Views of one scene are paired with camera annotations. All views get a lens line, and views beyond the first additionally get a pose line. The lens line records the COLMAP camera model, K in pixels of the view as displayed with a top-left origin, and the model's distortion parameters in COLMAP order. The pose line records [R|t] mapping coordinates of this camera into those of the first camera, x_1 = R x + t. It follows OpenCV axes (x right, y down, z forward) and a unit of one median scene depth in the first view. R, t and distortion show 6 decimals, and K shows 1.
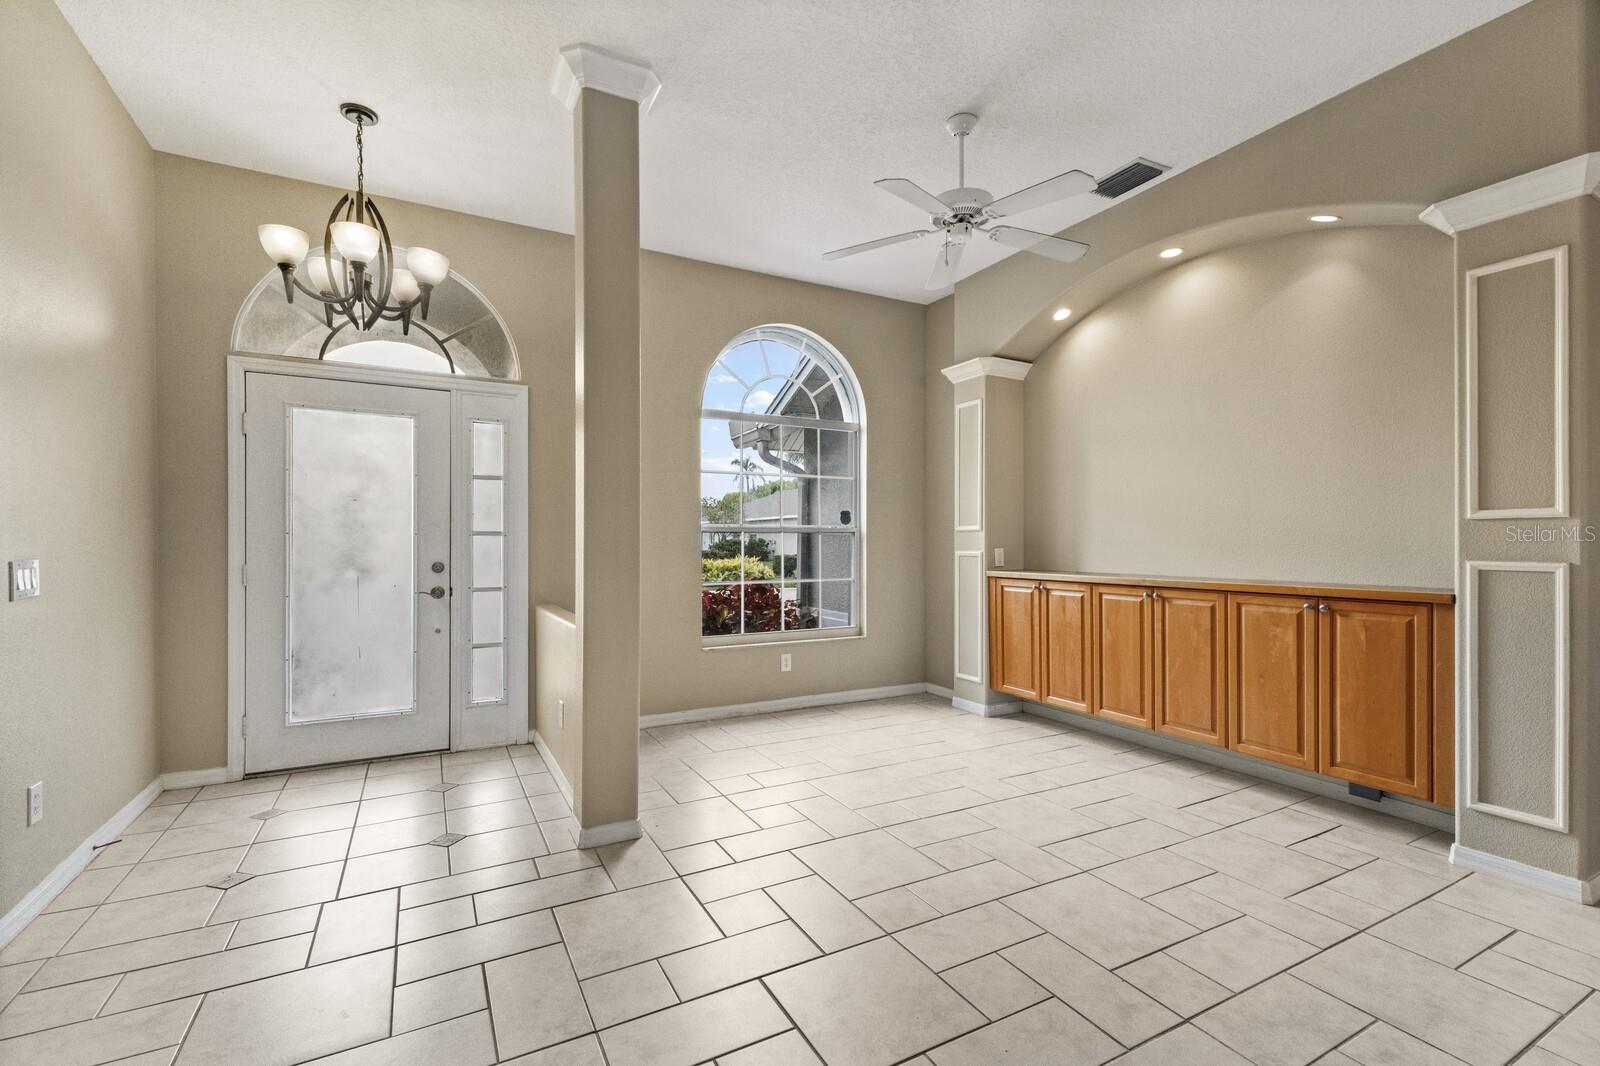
lens RADIAL K [[697.8, 0, 798.5], [0, 697.8, 545.2], [0, 0, 1]] dist [0.020332, -0.005768]
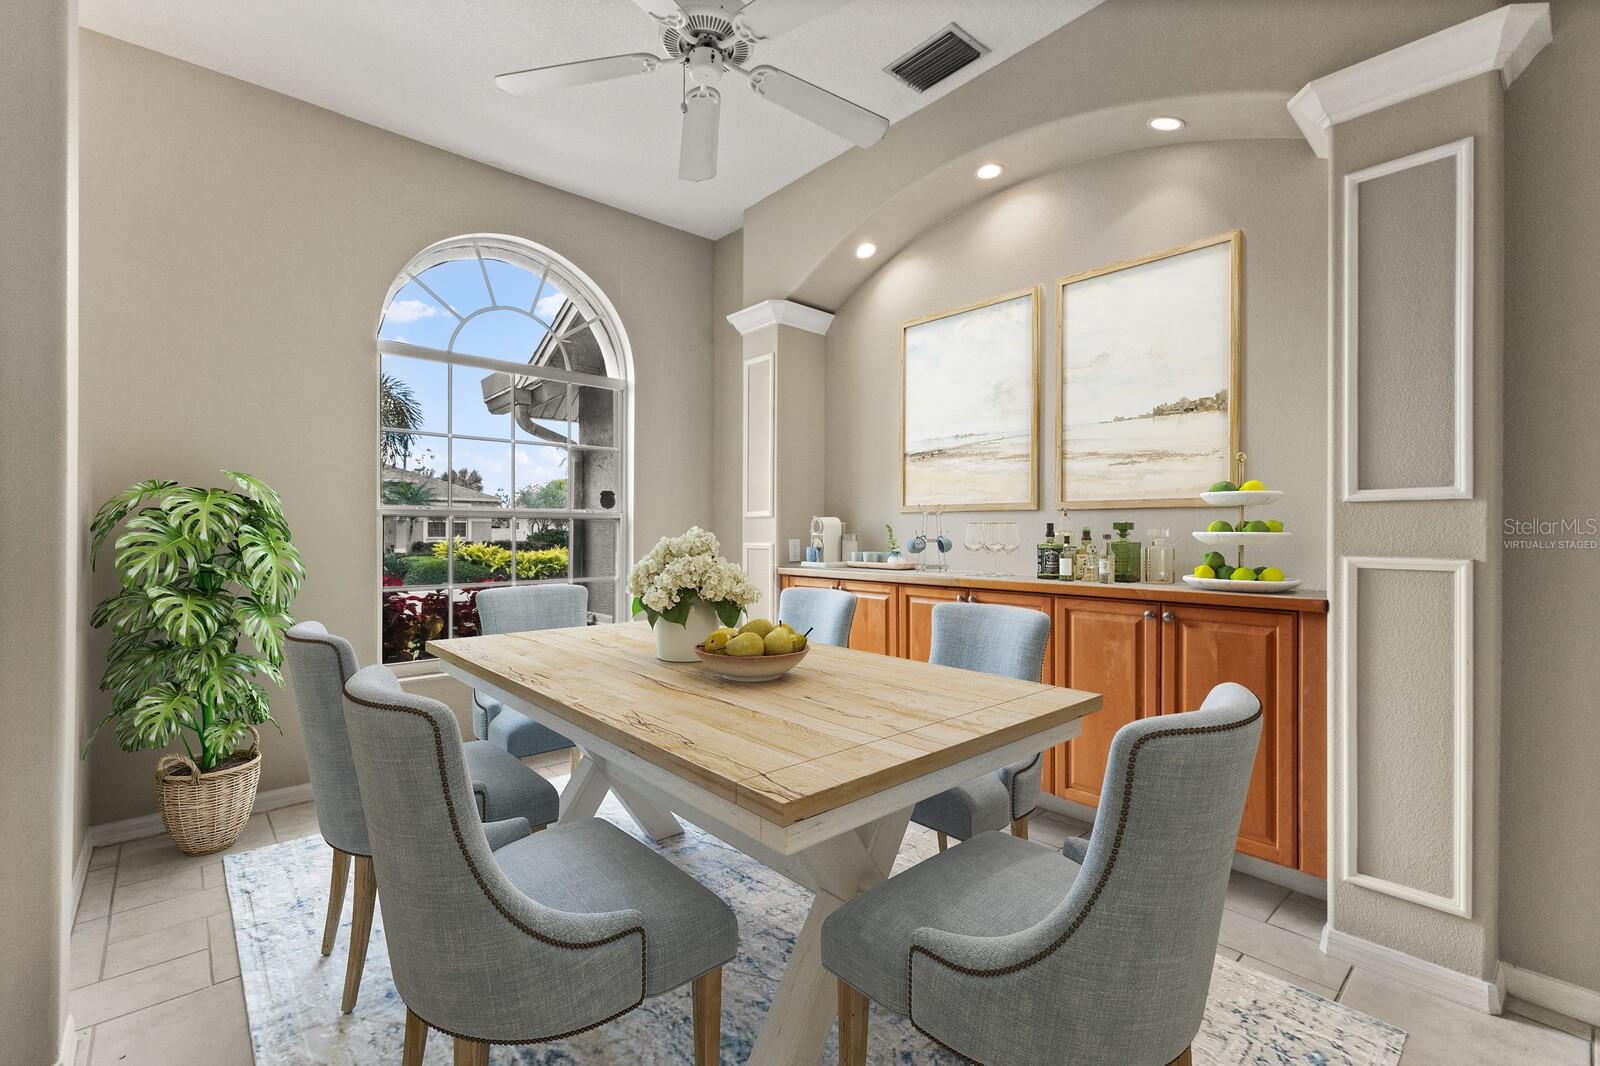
lens RADIAL K [[703.1, 0, 799.3], [0, 703.1, 543.0], [0, 0, 1]] dist [0.014743, 0.000196]
pose [[0.972816, -0.001759, 0.231572, 0.158119], [-0.000761, 0.999941, 0.010792, -0.000082], [-0.231578, -0.010675, 0.972758, 0.314584]]
